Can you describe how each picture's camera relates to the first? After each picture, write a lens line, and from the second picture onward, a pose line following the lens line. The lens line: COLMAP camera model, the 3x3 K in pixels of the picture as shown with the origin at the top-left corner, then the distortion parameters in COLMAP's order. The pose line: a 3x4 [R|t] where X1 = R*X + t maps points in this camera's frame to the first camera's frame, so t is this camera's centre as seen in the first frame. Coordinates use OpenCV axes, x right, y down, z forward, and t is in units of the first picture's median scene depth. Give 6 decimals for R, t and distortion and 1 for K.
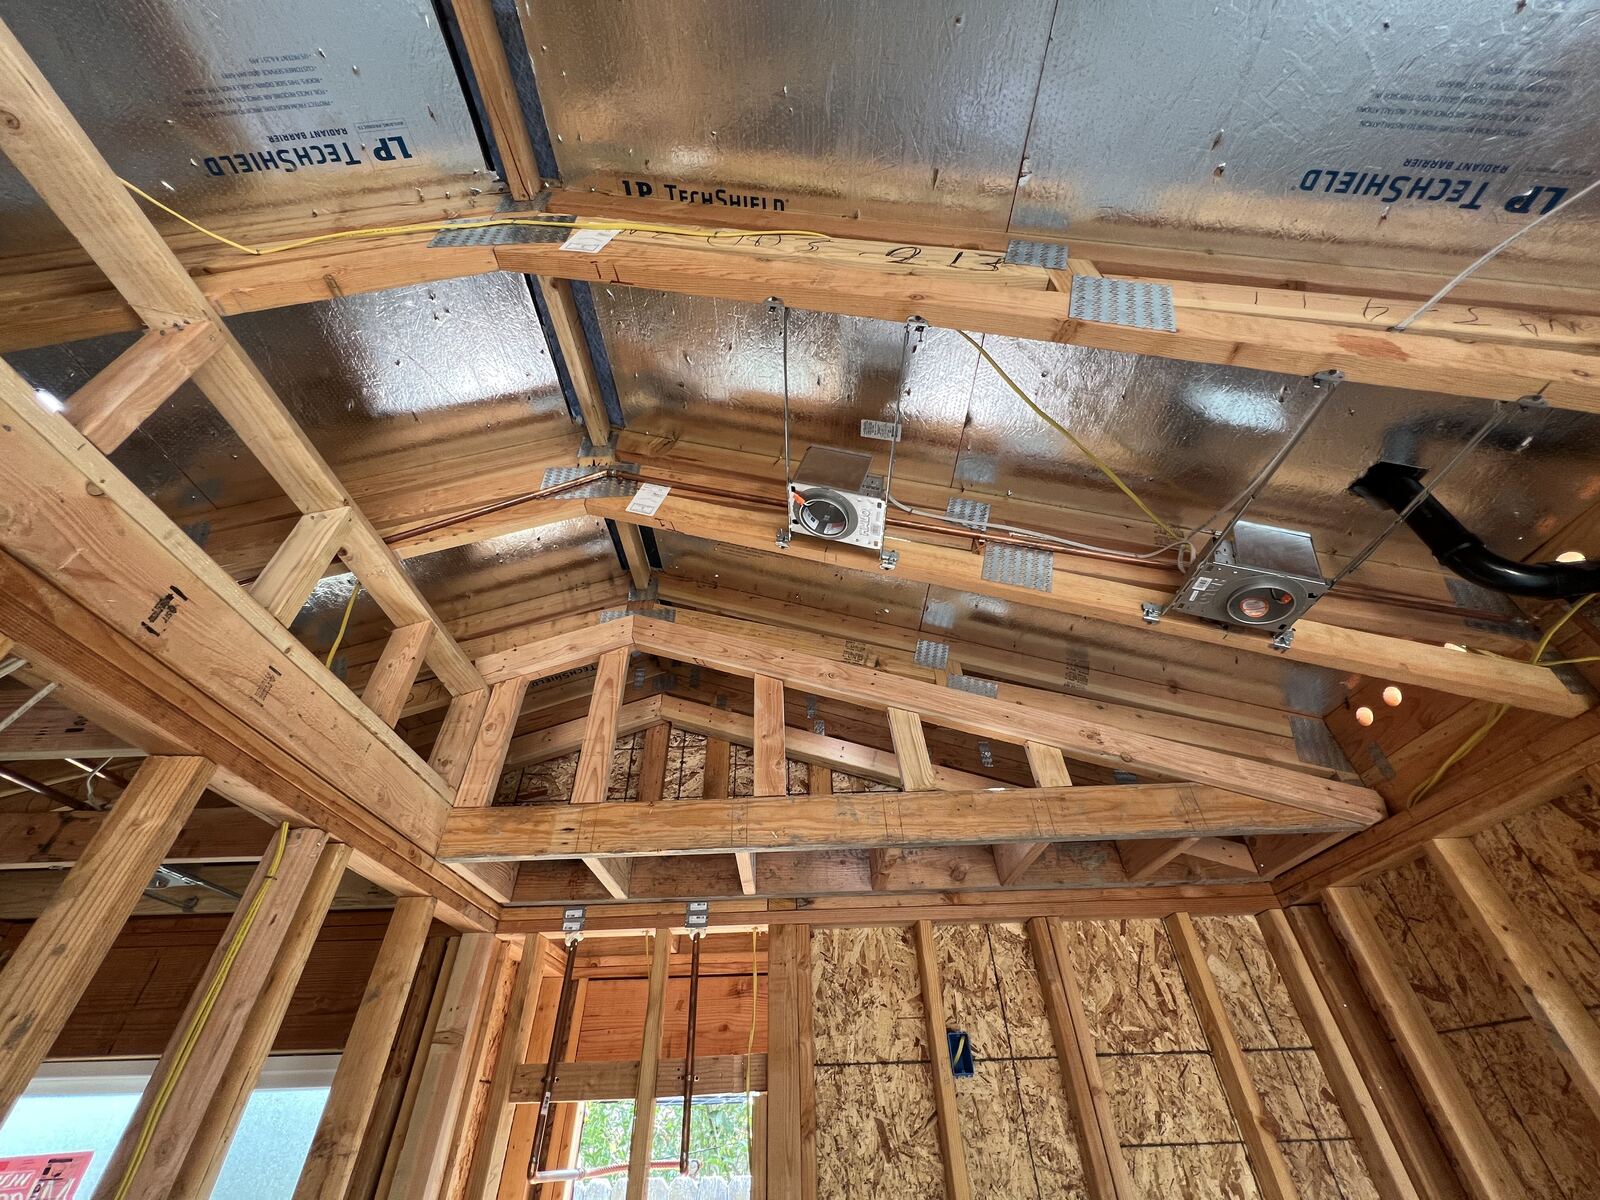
lens RADIAL K [[641.9, 0, 800.0], [0, 641.9, 600.0], [0, 0, 1]] dist [-0.000759, -0.000005]
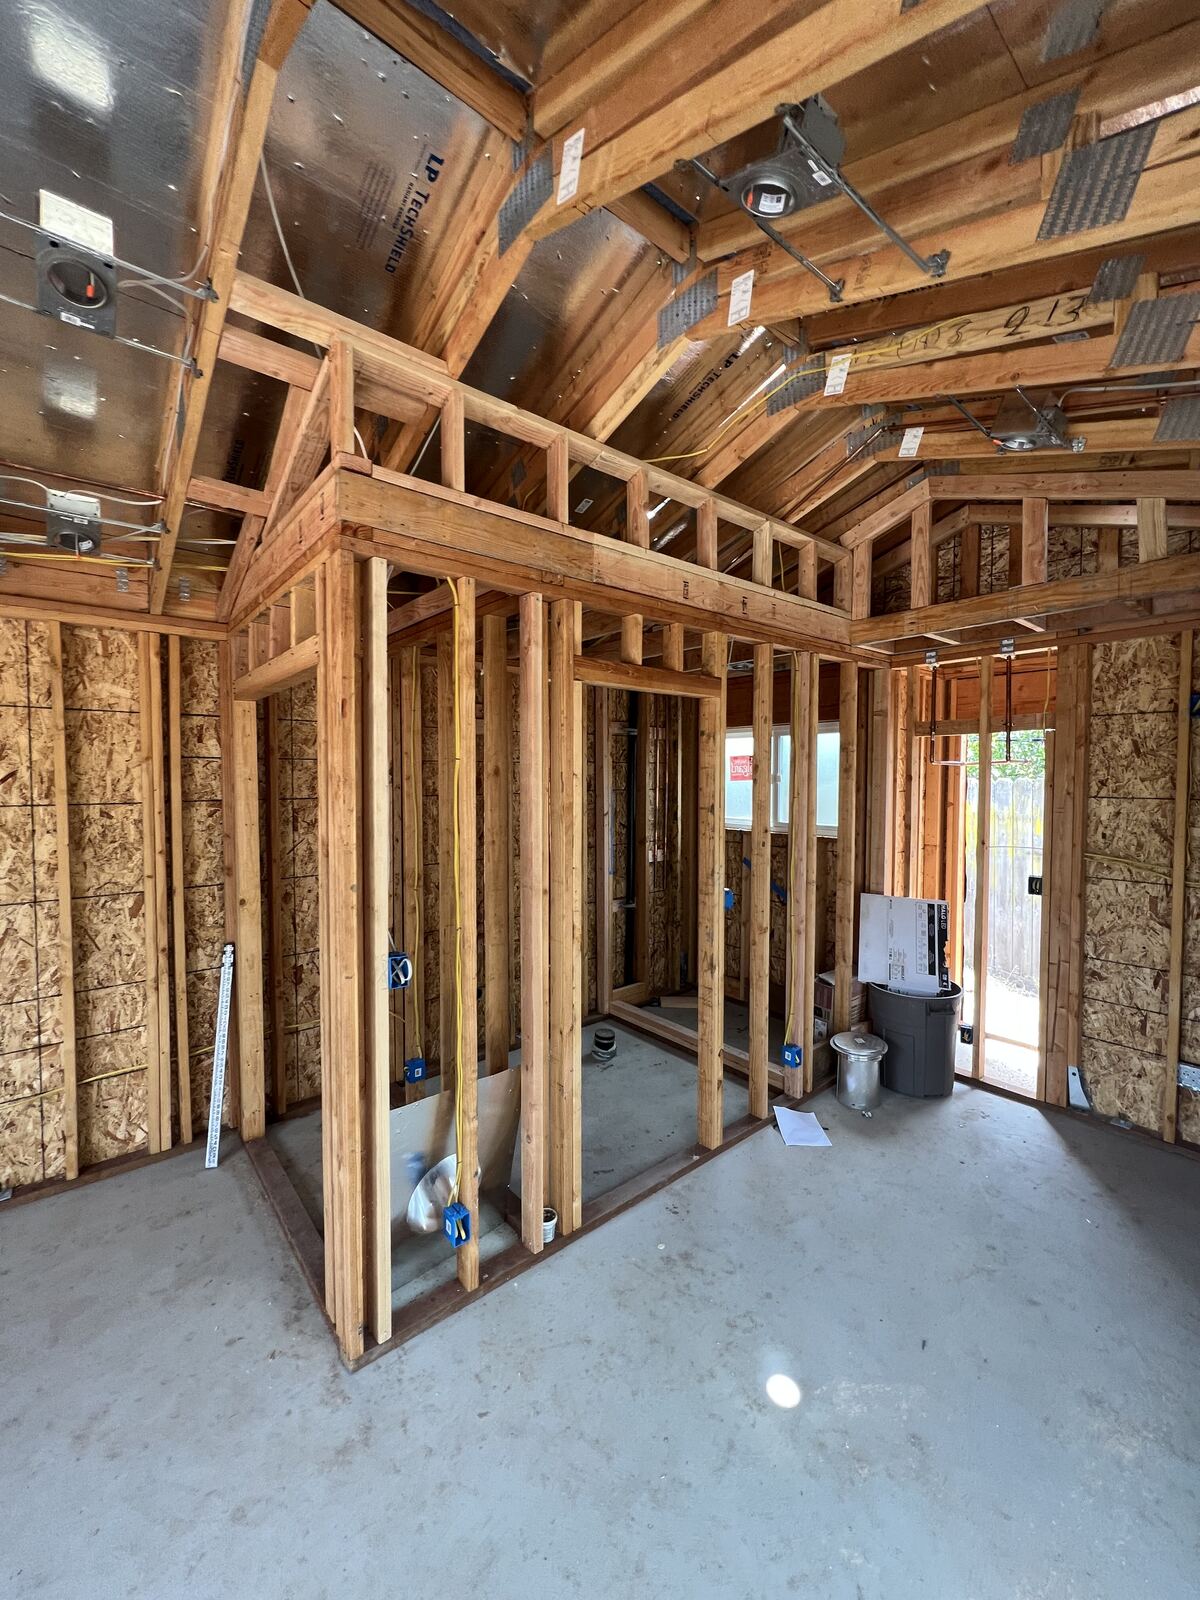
lens RADIAL K [[641.9, 0, 600.0], [0, 641.9, 800.0], [0, 0, 1]] dist [-0.000759, -0.000005]
pose [[0.655053, 0.055485, -0.753543, 0.453479], [0.471362, 0.749434, 0.464937, -0.520511], [0.590528, -0.659750, 0.464766, -0.717629]]
